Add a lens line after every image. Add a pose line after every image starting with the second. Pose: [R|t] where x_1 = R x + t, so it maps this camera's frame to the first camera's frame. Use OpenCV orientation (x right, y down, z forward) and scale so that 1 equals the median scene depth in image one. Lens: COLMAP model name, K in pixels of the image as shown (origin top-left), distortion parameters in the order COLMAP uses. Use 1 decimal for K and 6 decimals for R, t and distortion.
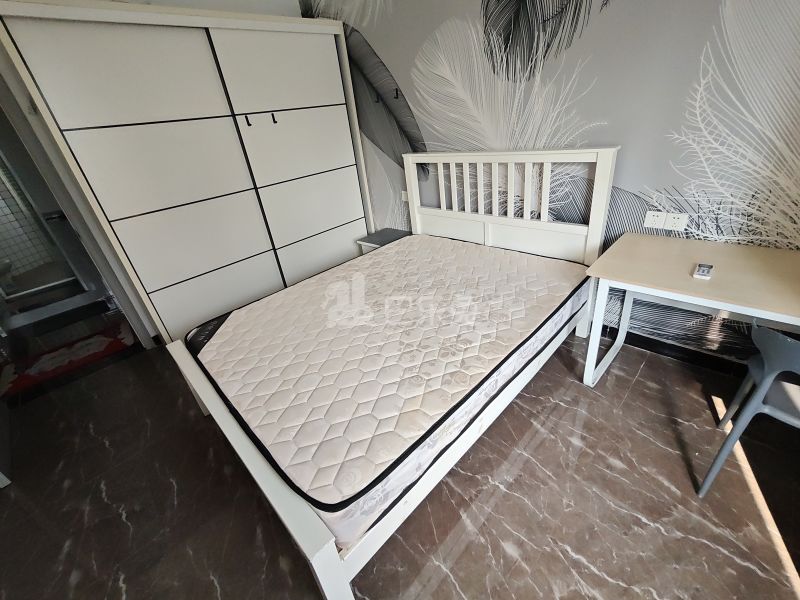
lens RADIAL K [[339.1, 0, 400.7], [0, 339.1, 284.8], [0, 0, 1]] dist [-0.001066, 0.000085]
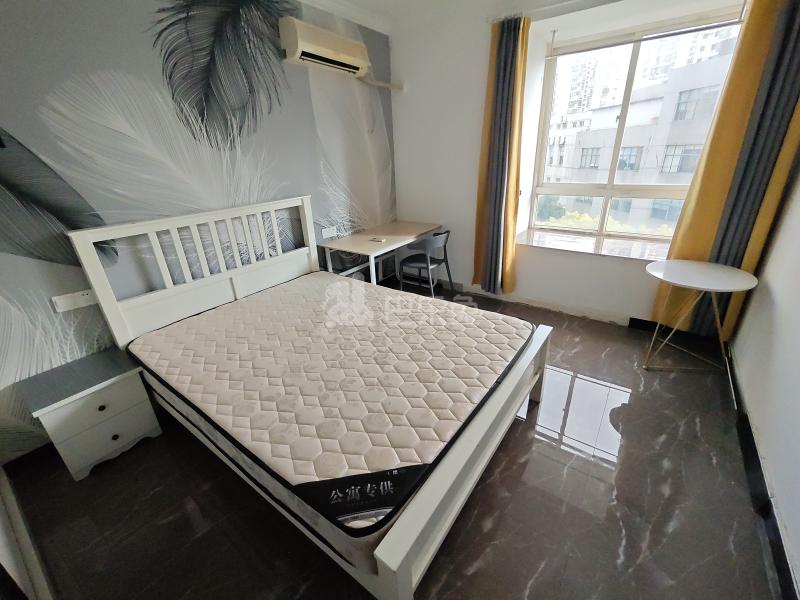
lens RADIAL K [[339.1, 0, 400.7], [0, 339.1, 284.8], [0, 0, 1]] dist [-0.001066, 0.000085]
pose [[-0.146110, -0.235547, 0.960817, -0.954497], [0.495887, 0.822969, 0.277162, -0.237983], [-0.856007, 0.516953, -0.003439, 0.714060]]
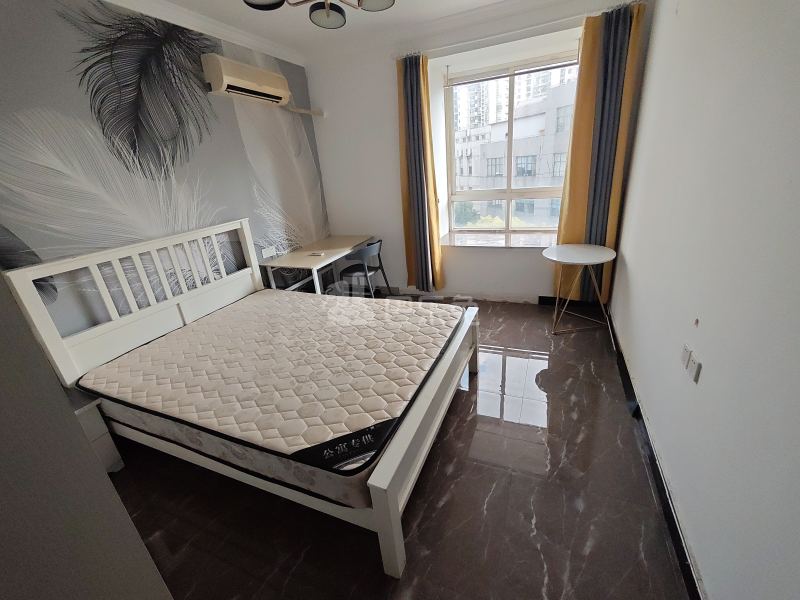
lens RADIAL K [[341.8, 0, 401.6], [0, 341.8, 288.1], [0, 0, 1]] dist [0.000245, 0.000459]
pose [[-0.359013, -0.168610, 0.917976, -1.114734], [0.534160, 0.769423, 0.350230, -0.268005], [-0.765364, 0.616083, -0.186168, 0.793527]]
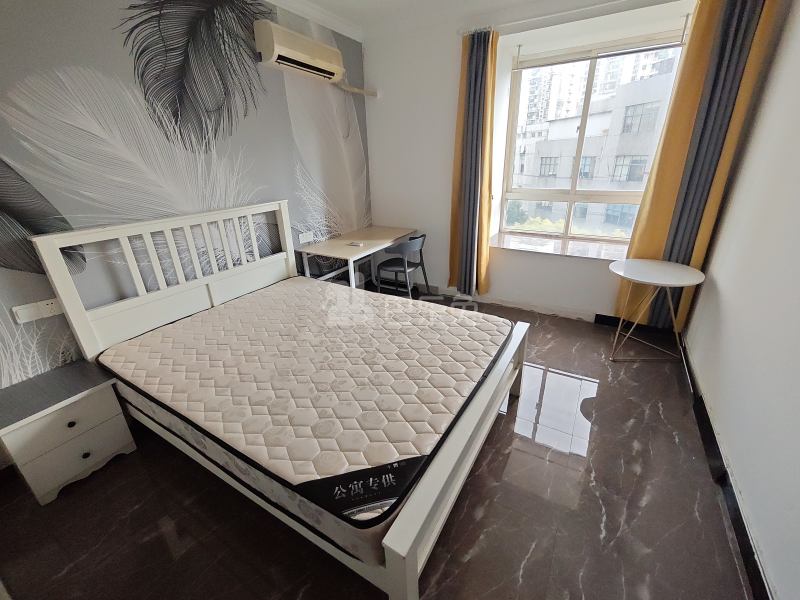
lens RADIAL K [[340.1, 0, 400.2], [0, 340.1, 287.0], [0, 0, 1]] dist [-0.001446, 0.000370]
pose [[-0.238027, -0.217645, 0.946559, -0.970281], [0.488595, 0.815445, 0.310362, -0.254206], [-0.839415, 0.536359, -0.087758, 0.765570]]
